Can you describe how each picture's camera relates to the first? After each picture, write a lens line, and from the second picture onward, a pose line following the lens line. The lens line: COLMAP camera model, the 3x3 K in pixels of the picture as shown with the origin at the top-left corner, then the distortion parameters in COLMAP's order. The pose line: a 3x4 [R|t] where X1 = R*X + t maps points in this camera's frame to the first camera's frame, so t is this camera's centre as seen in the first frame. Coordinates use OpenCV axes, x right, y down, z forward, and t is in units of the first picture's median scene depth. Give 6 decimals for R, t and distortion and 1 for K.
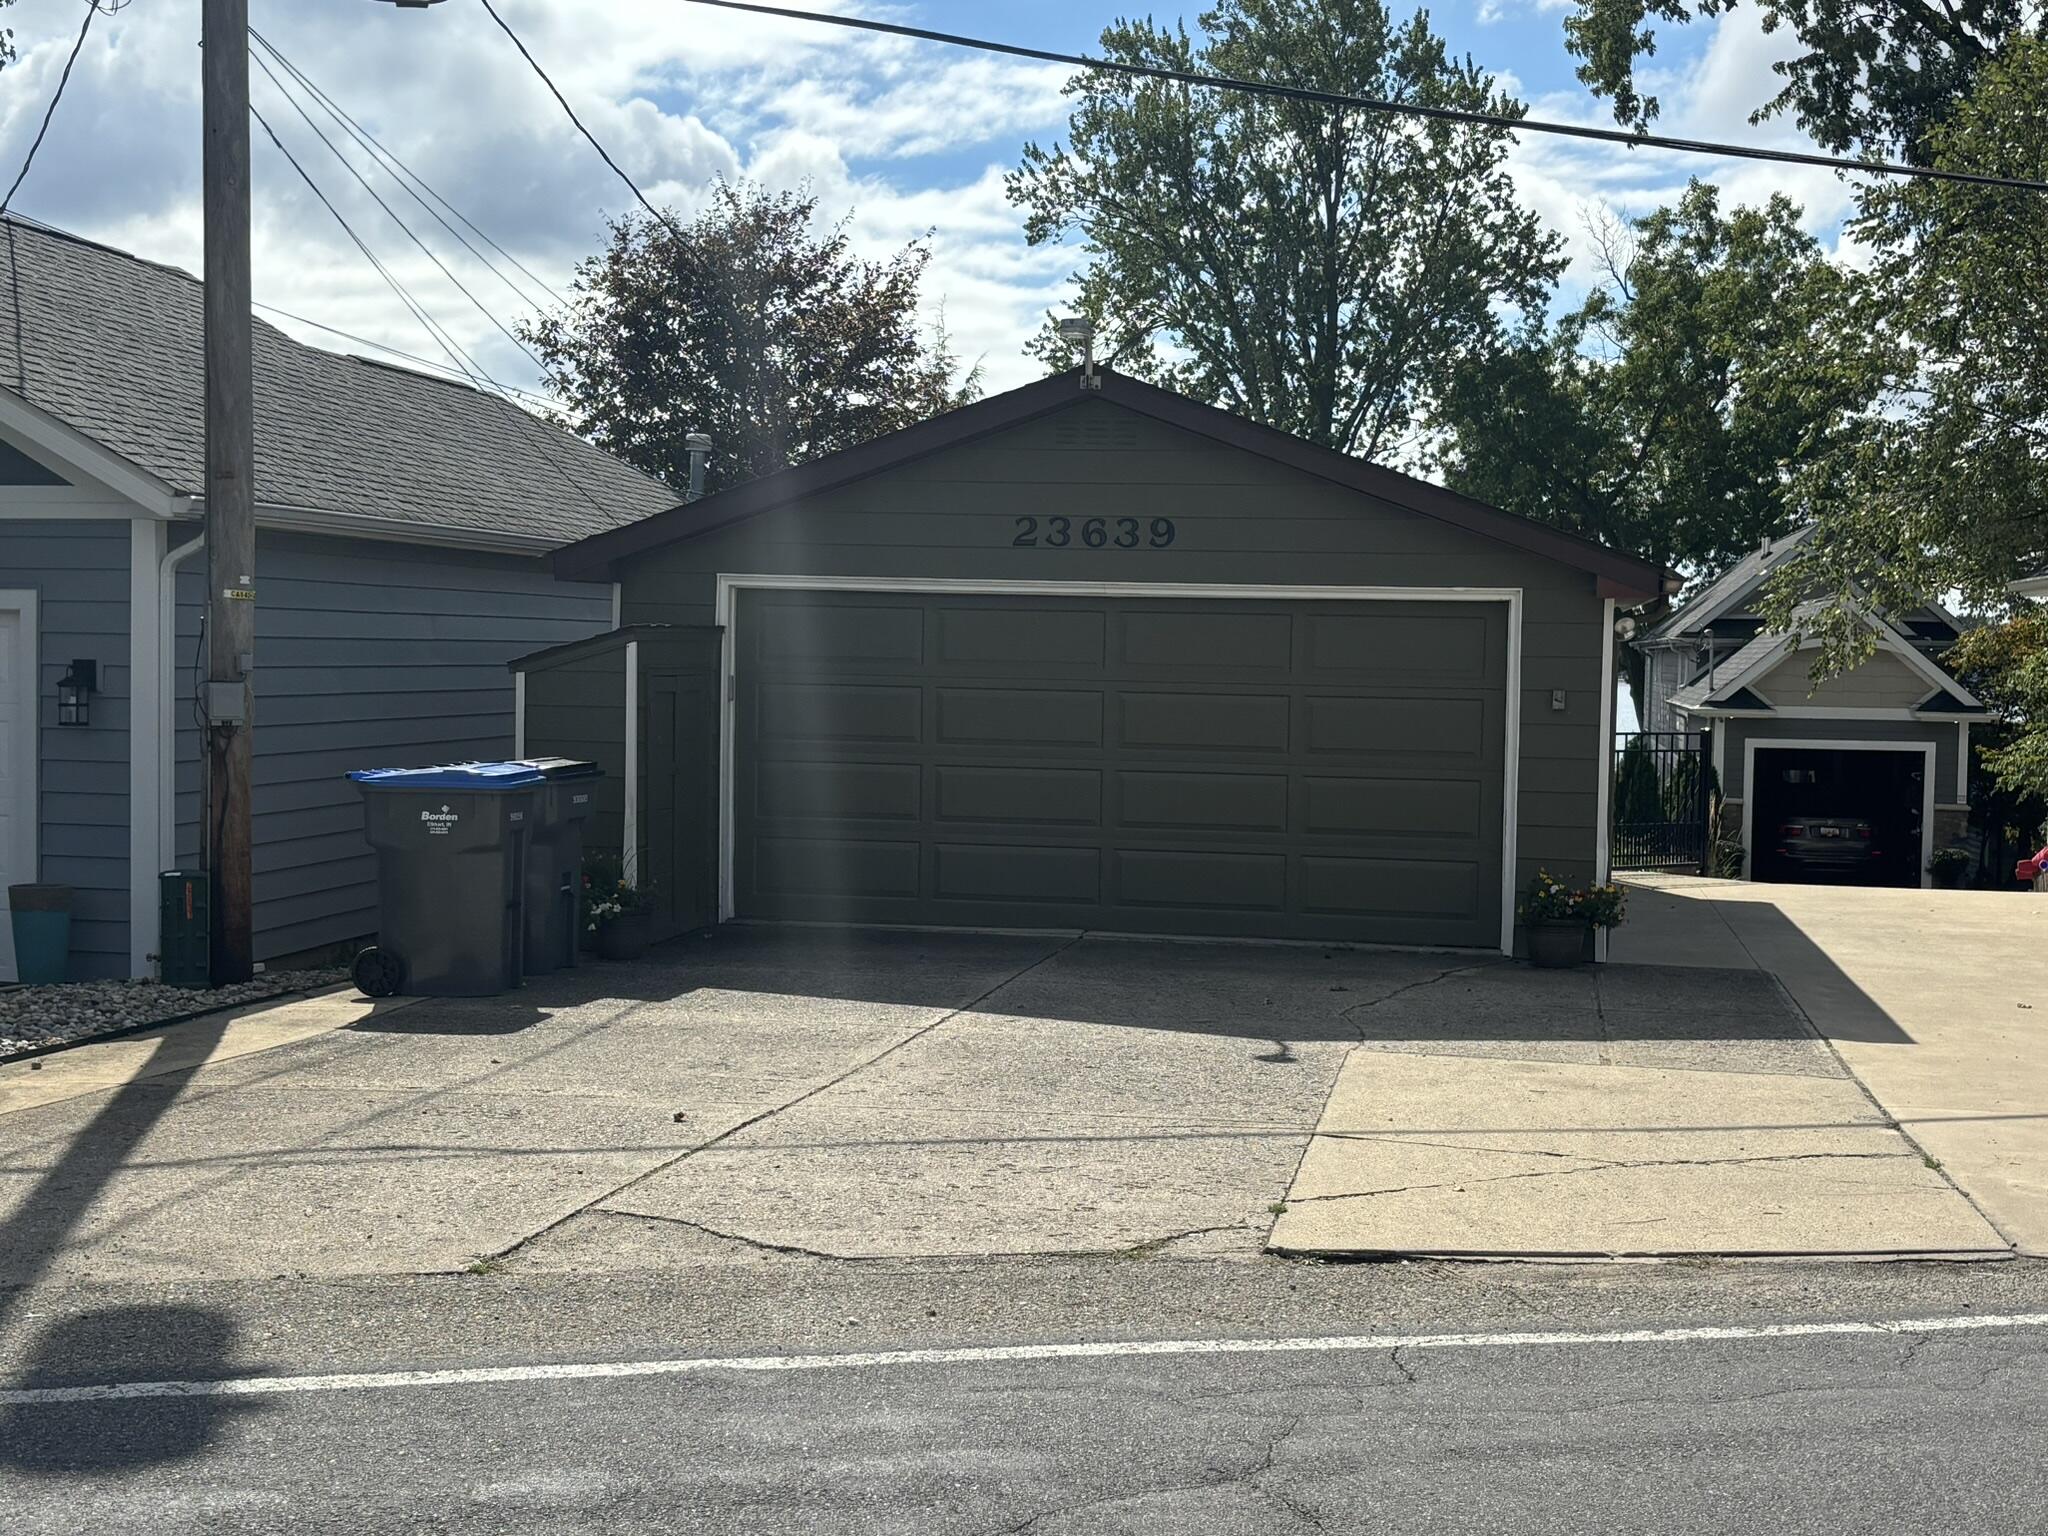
lens RADIAL K [[2601.8, 0, 1024.0], [0, 2601.8, 768.0], [0, 0, 1]] dist [0.019987, 0.014585]
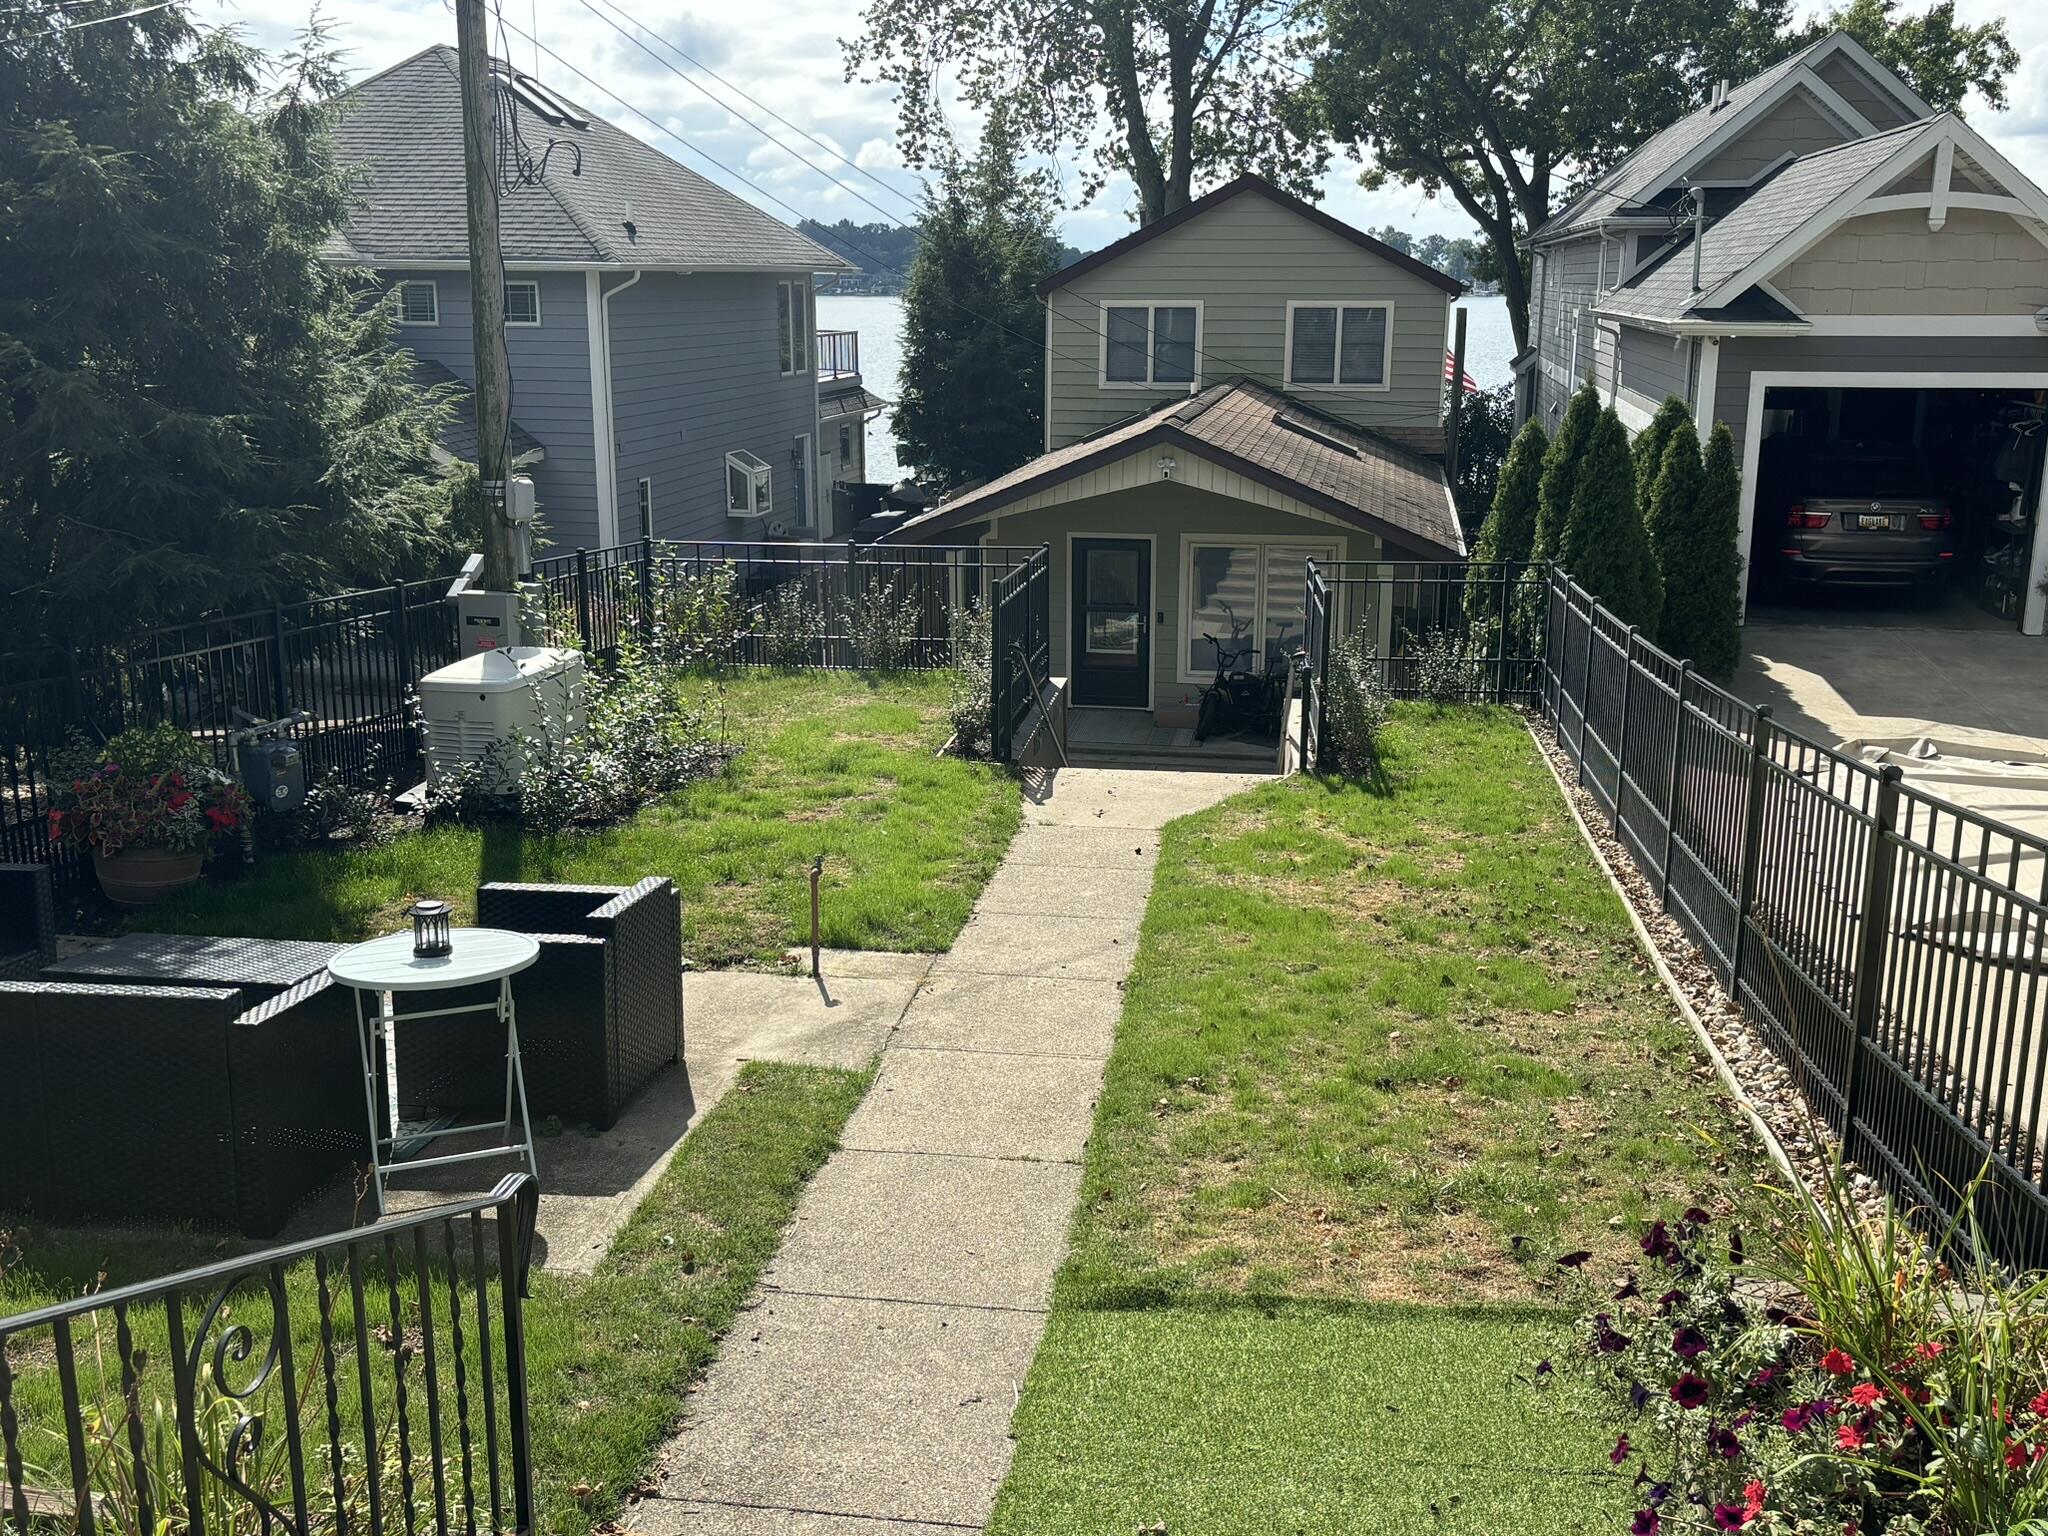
lens RADIAL K [[1955.9, 0, 1024.0], [0, 1955.9, 768.0], [0, 0, 1]] dist [0.059834, -0.000142]
pose [[0.999903, -0.009375, 0.010345, 0.100113], [0.007155, 0.980394, 0.196915, -0.012448], [-0.011988, -0.196822, 0.980366, 0.524224]]
